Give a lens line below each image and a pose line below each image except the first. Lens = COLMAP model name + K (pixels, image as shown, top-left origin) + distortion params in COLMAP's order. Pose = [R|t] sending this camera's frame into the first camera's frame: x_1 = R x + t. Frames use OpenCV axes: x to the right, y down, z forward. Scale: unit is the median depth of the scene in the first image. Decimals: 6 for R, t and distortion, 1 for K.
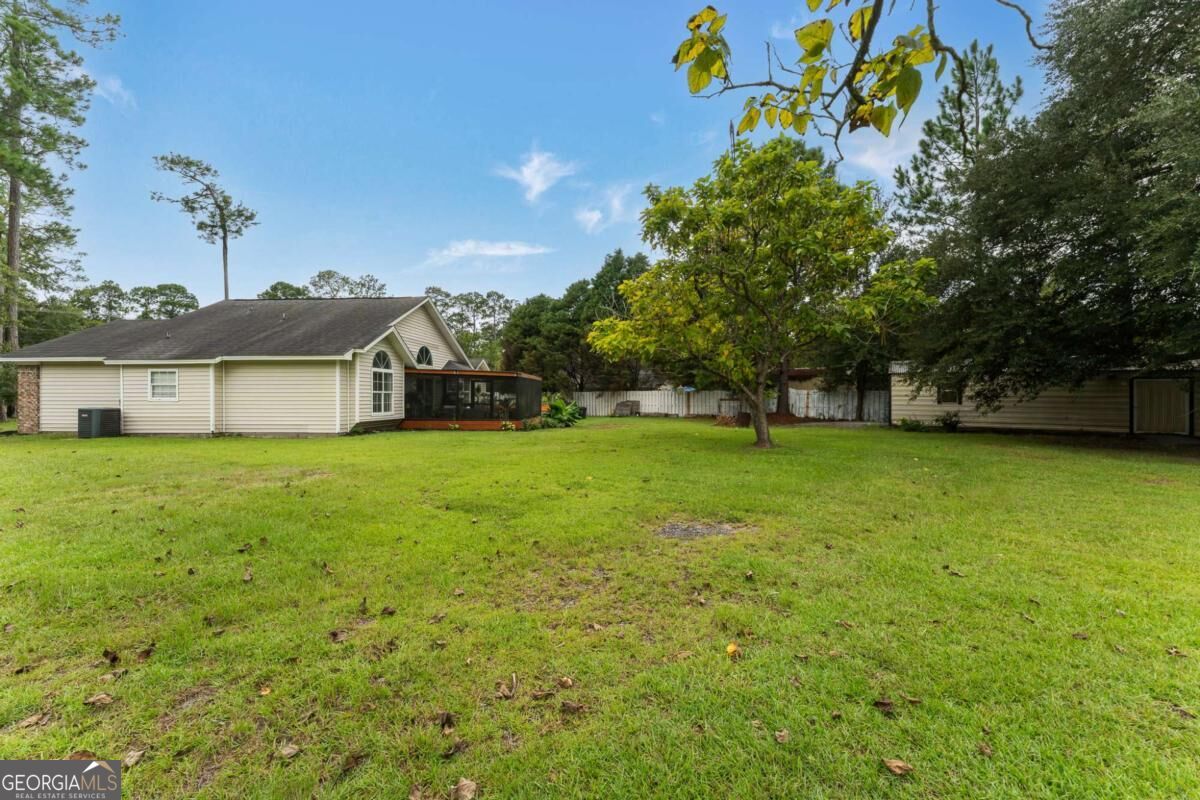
lens RADIAL K [[685.1, 0, 599.8], [0, 685.1, 395.2], [0, 0, 1]] dist [0.073145, 0.000583]
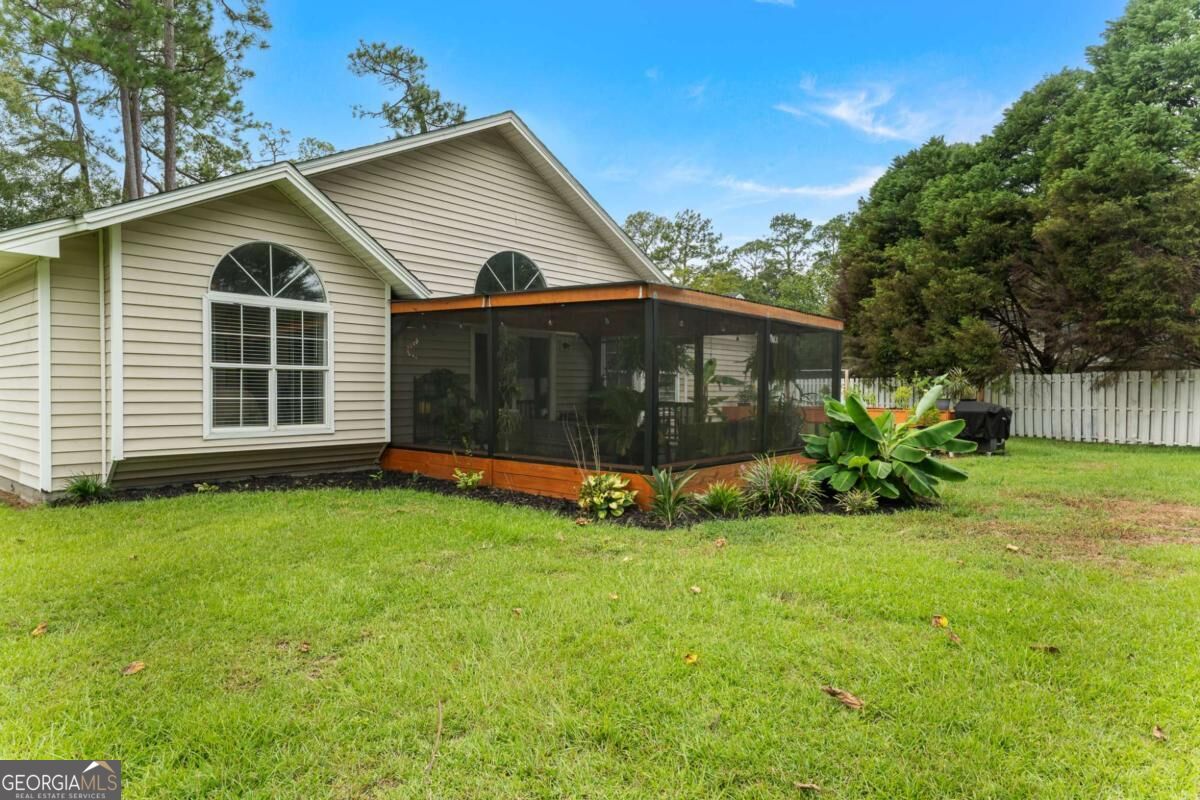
lens RADIAL K [[685.1, 0, 599.8], [0, 685.1, 395.2], [0, 0, 1]] dist [0.073145, 0.000583]
pose [[0.797781, 0.008296, -0.602891, 0.012412], [-0.002786, 0.999945, 0.010072, 0.003834], [0.602941, -0.006355, 0.797760, 0.560710]]
